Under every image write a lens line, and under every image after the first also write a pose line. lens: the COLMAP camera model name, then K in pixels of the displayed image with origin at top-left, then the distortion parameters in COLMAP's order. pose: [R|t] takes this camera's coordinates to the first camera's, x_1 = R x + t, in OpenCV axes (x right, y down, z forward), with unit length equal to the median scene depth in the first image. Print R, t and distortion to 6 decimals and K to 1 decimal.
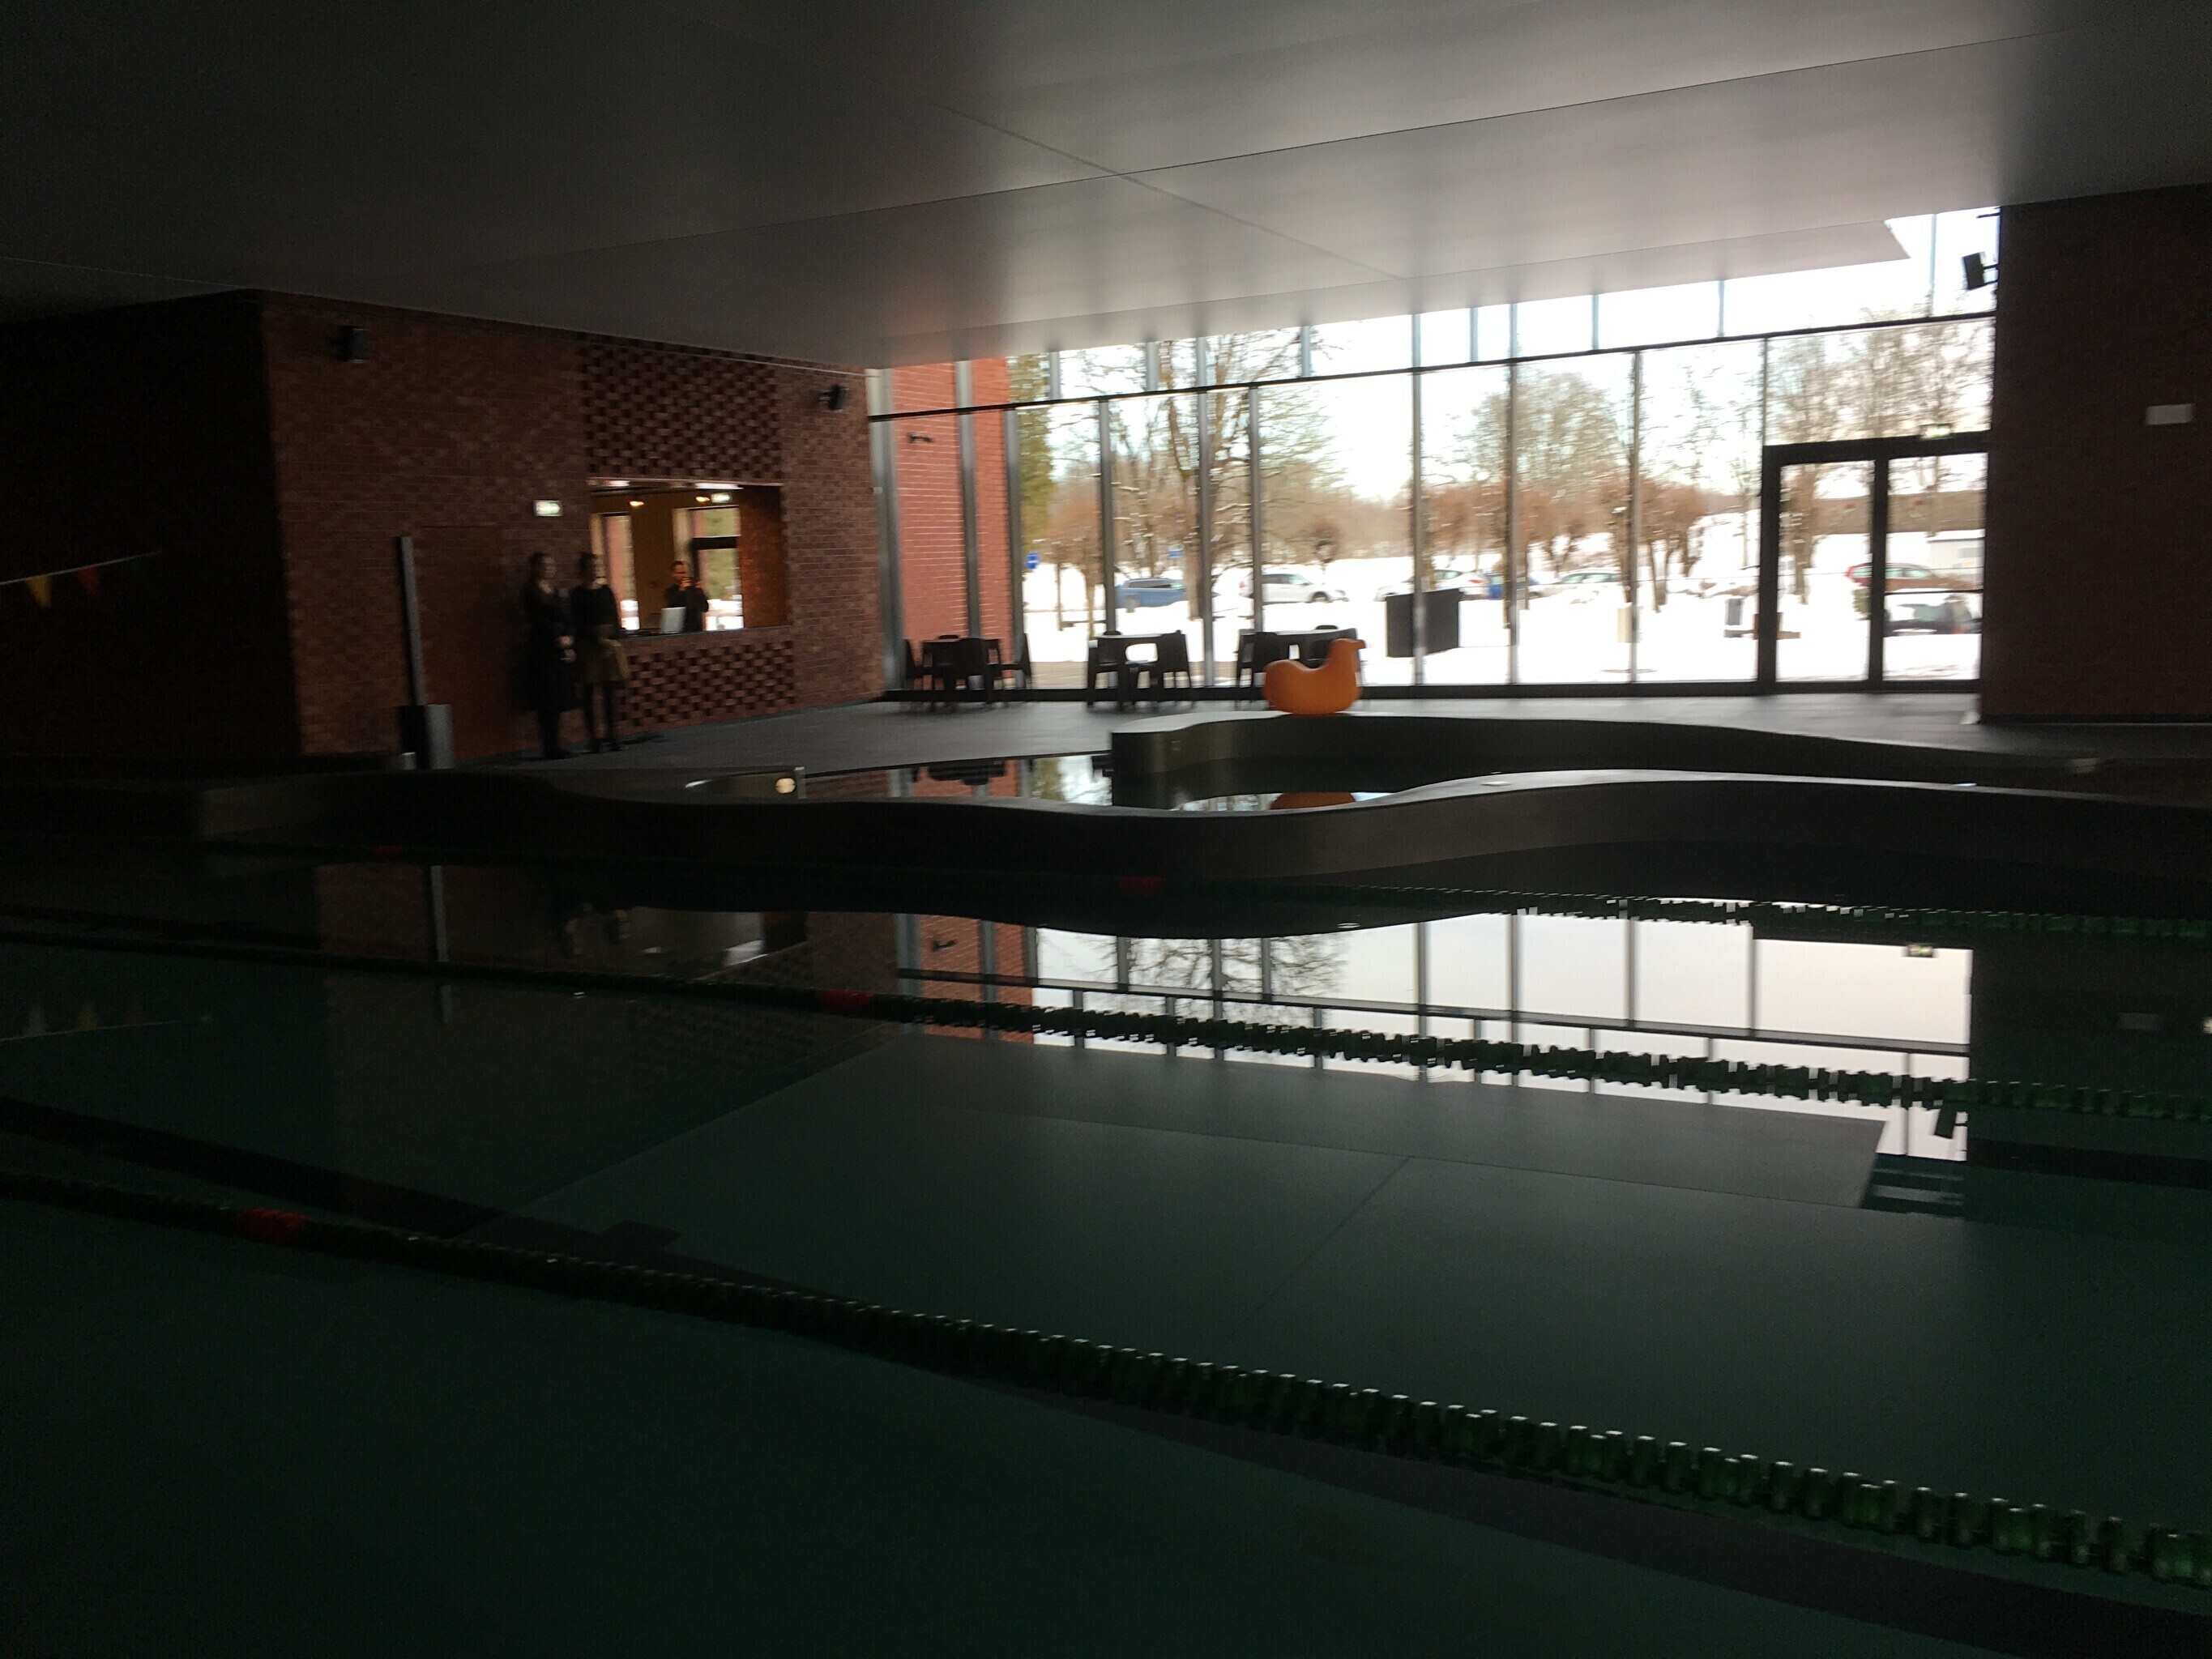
lens RADIAL K [[1883.0, 0, 1106.7], [0, 1883.0, 828.6], [0, 0, 1]] dist [0.056958, -0.034909]
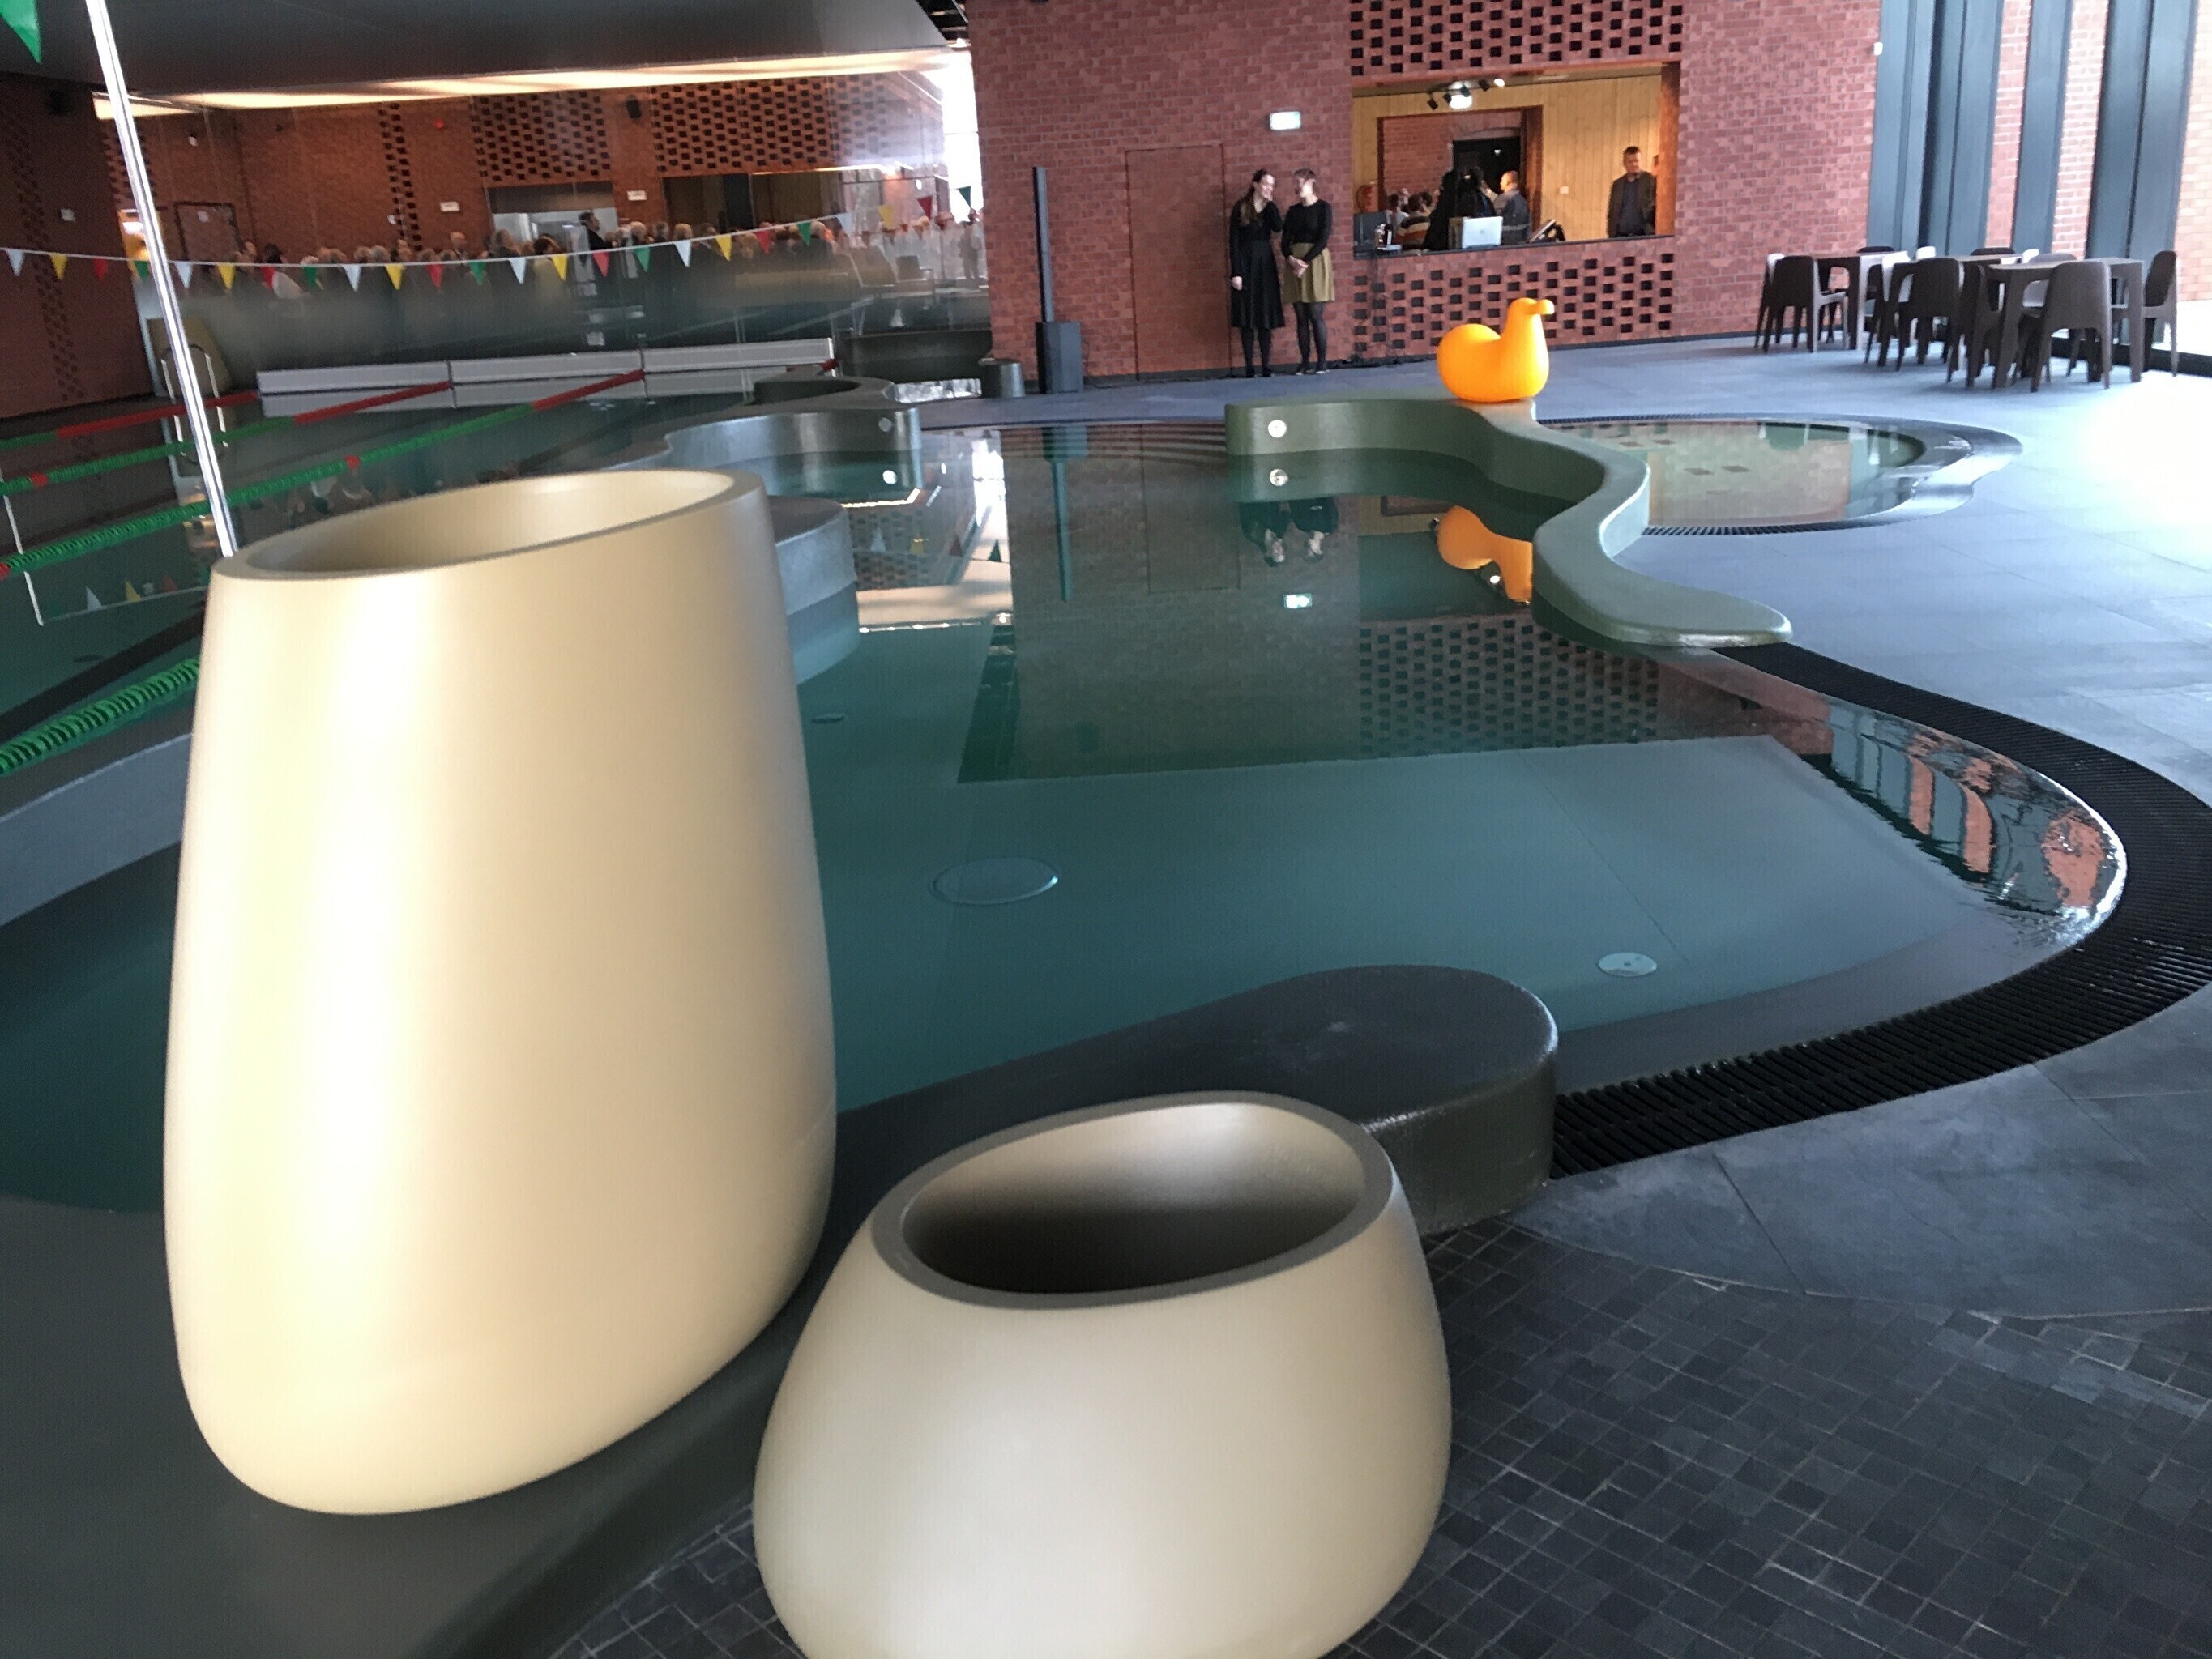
lens RADIAL K [[1883.0, 0, 1102.1], [0, 1883.0, 831.4], [0, 0, 1]] dist [0.056958, -0.034909]
pose [[0.450109, 0.277694, -0.848698, 0.629102], [-0.082859, 0.959305, 0.269940, -0.071180], [0.889121, -0.051181, 0.454801, 0.437247]]
